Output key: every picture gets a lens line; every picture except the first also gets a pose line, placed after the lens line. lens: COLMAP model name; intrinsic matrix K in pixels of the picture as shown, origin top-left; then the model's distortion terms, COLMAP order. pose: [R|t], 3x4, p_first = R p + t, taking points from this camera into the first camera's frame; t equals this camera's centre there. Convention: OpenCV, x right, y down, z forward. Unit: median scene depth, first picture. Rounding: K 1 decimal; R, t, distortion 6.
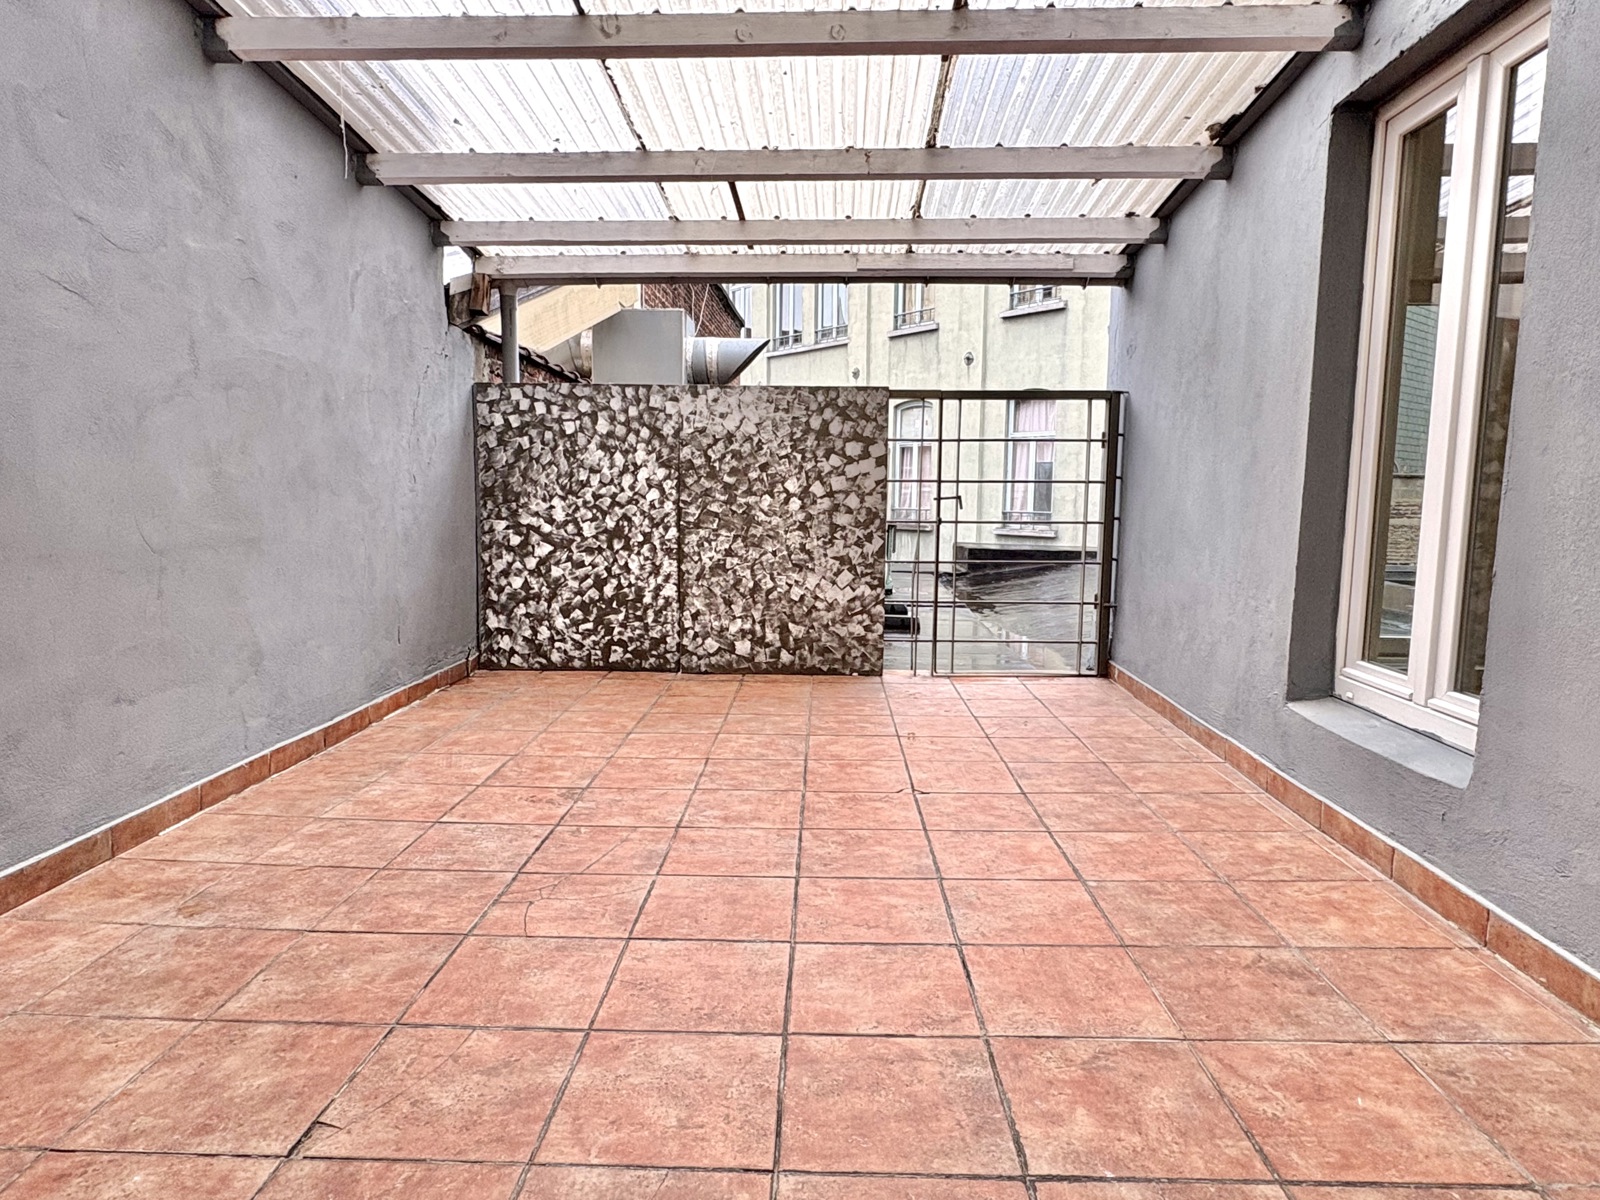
lens RADIAL K [[949.7, 0, 800.0], [0, 949.7, 600.0], [0, 0, 1]] dist [0.000298, -0.000068]
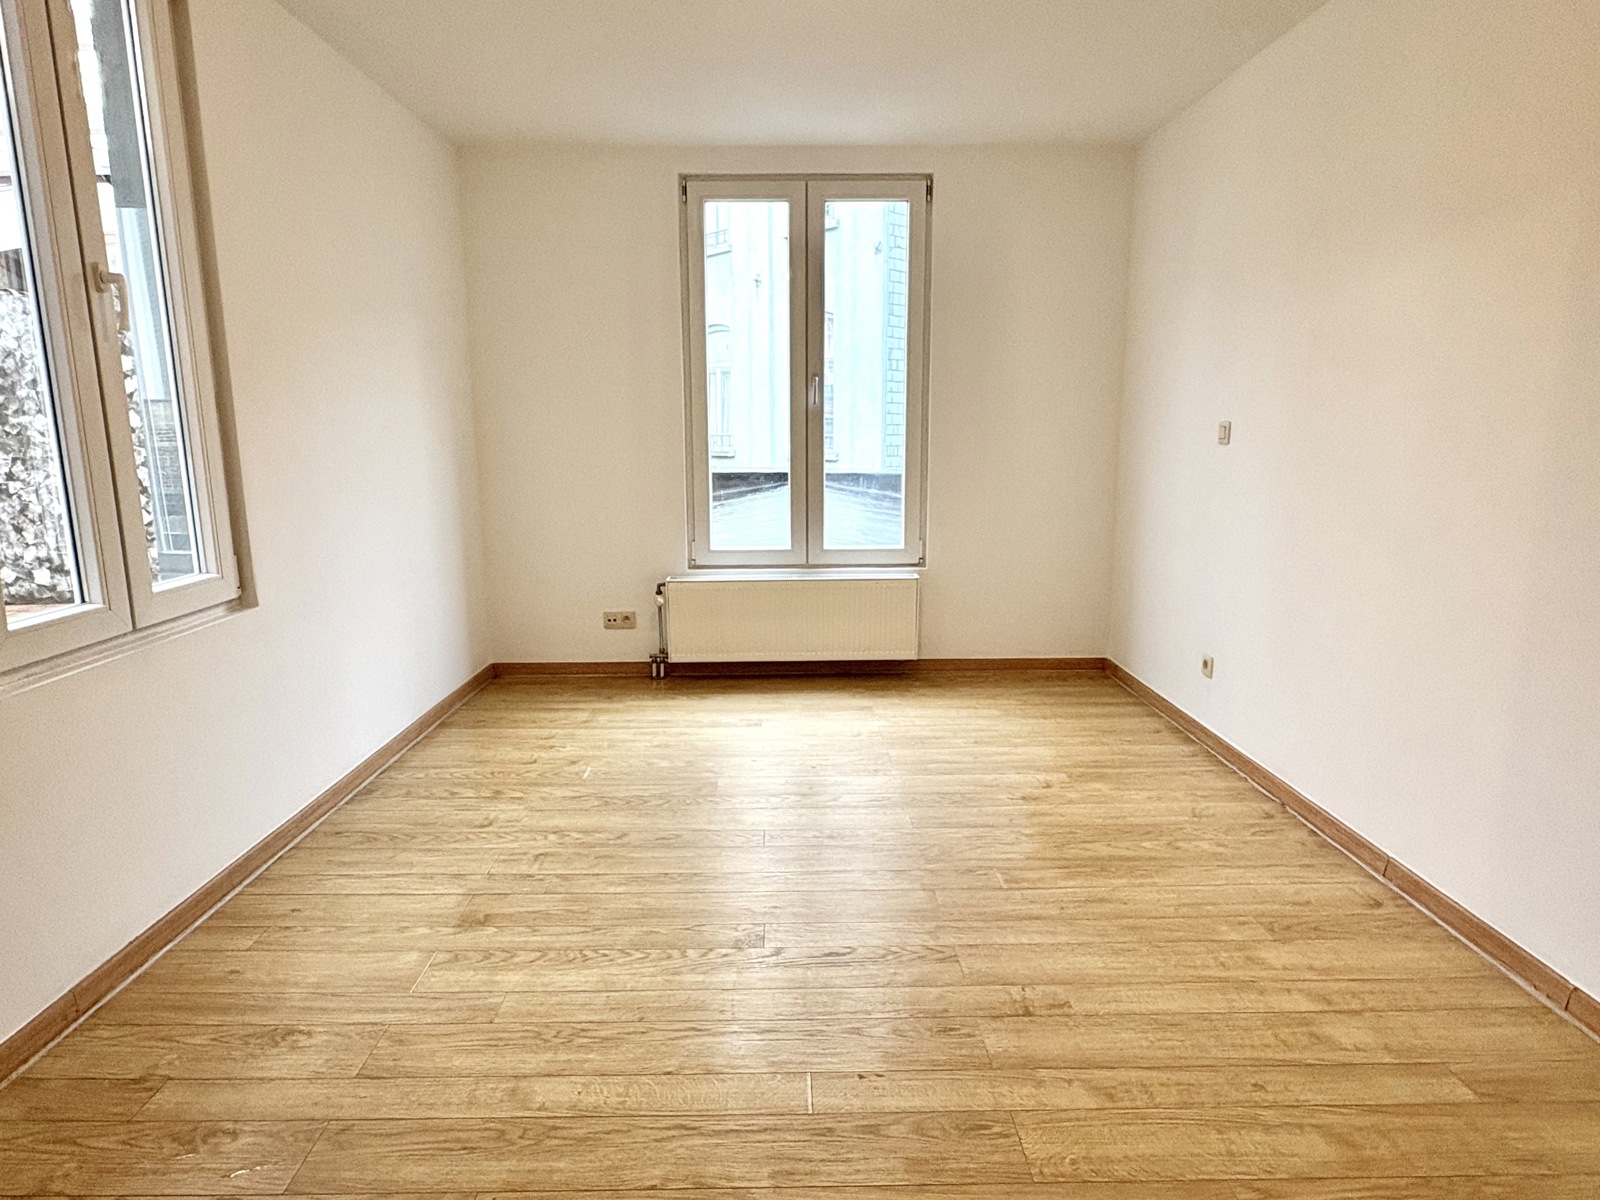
lens RADIAL K [[938.3, 0, 800.0], [0, 938.3, 600.0], [0, 0, 1]] dist [-0.000636, -0.000104]
pose [[0.998884, -0.025562, 0.039708, 0.678791], [0.022631, 0.997105, 0.072588, 0.023077], [-0.041448, -0.071608, 0.996571, 0.026126]]
